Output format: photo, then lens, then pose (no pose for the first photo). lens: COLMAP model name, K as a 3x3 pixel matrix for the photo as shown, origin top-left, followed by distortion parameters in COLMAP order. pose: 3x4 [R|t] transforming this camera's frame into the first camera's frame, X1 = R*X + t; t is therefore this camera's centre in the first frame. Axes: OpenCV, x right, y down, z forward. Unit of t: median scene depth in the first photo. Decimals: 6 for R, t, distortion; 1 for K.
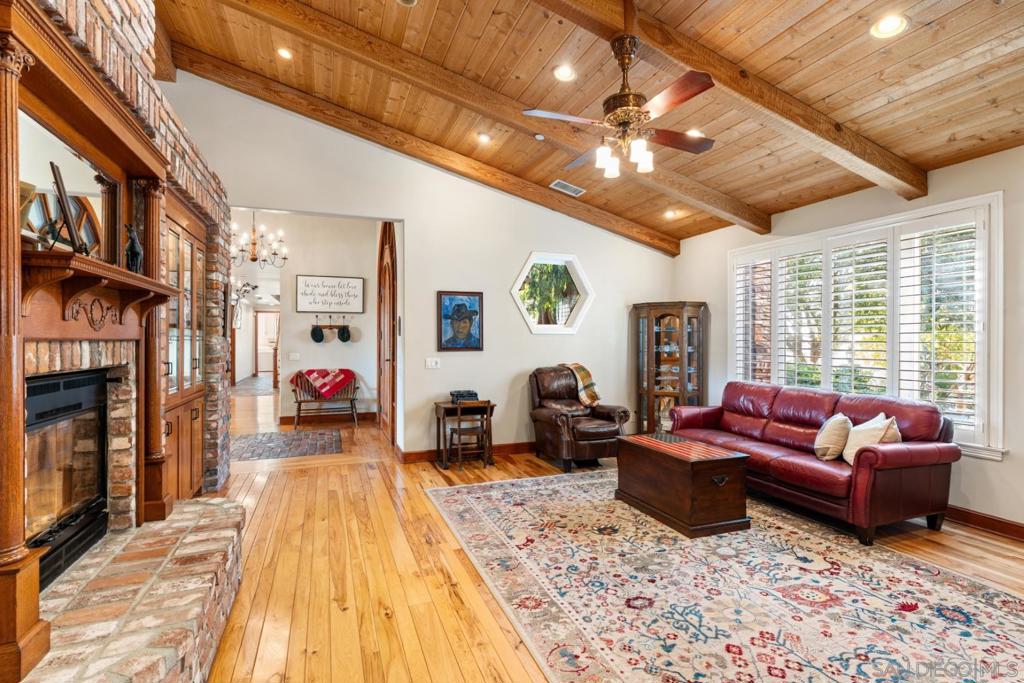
lens RADIAL K [[490.0, 0, 508.0], [0, 490.0, 337.3], [0, 0, 1]] dist [0.002716, 0.000155]
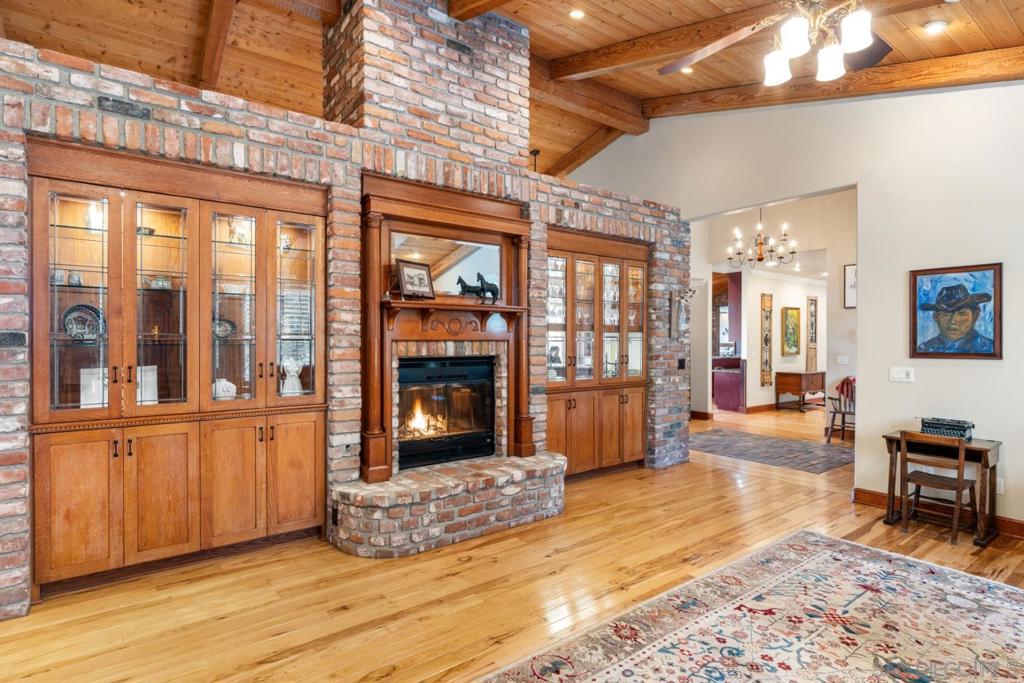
lens RADIAL K [[530.1, 0, 504.2], [0, 530.1, 343.5], [0, 0, 1]] dist [0.003897, 0.001177]
pose [[0.275773, 0.008052, -0.961189, 0.668141], [0.002919, 0.999953, 0.009214, -0.000242], [0.961218, -0.005346, 0.275736, 0.374799]]
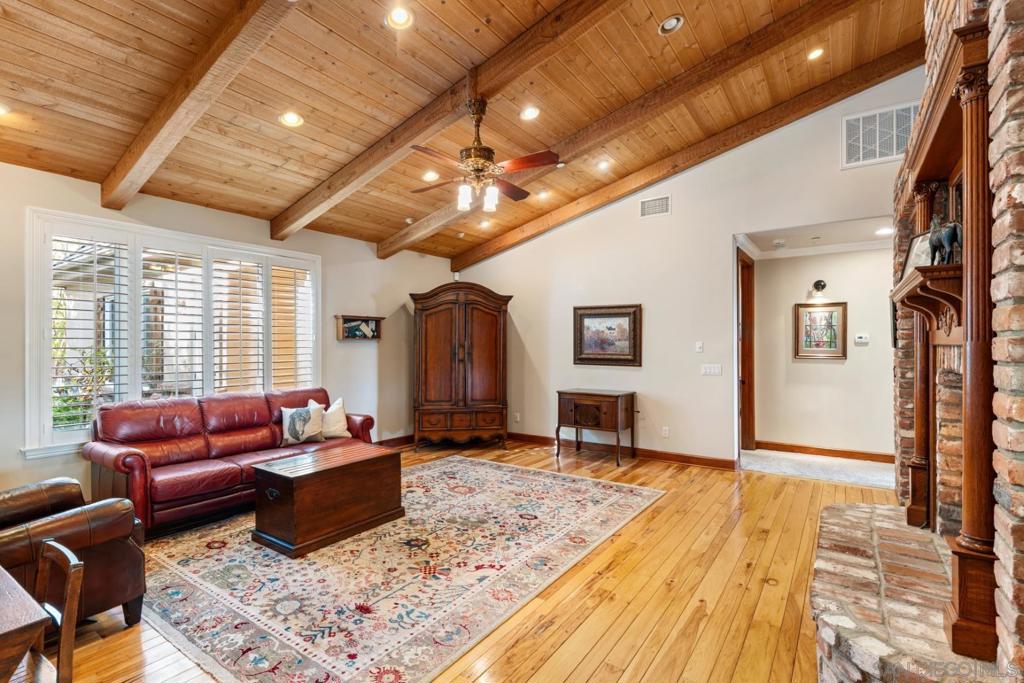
lens RADIAL K [[476.3, 0, 512.0], [0, 476.3, 341.5], [0, 0, 1]] dist [0.001511, 0.000290]
pose [[-0.569664, 0.008052, 0.821838, -0.678035], [-0.001850, 0.999937, -0.011079, 0.007221], [-0.821875, -0.007832, -0.569613, 1.378765]]
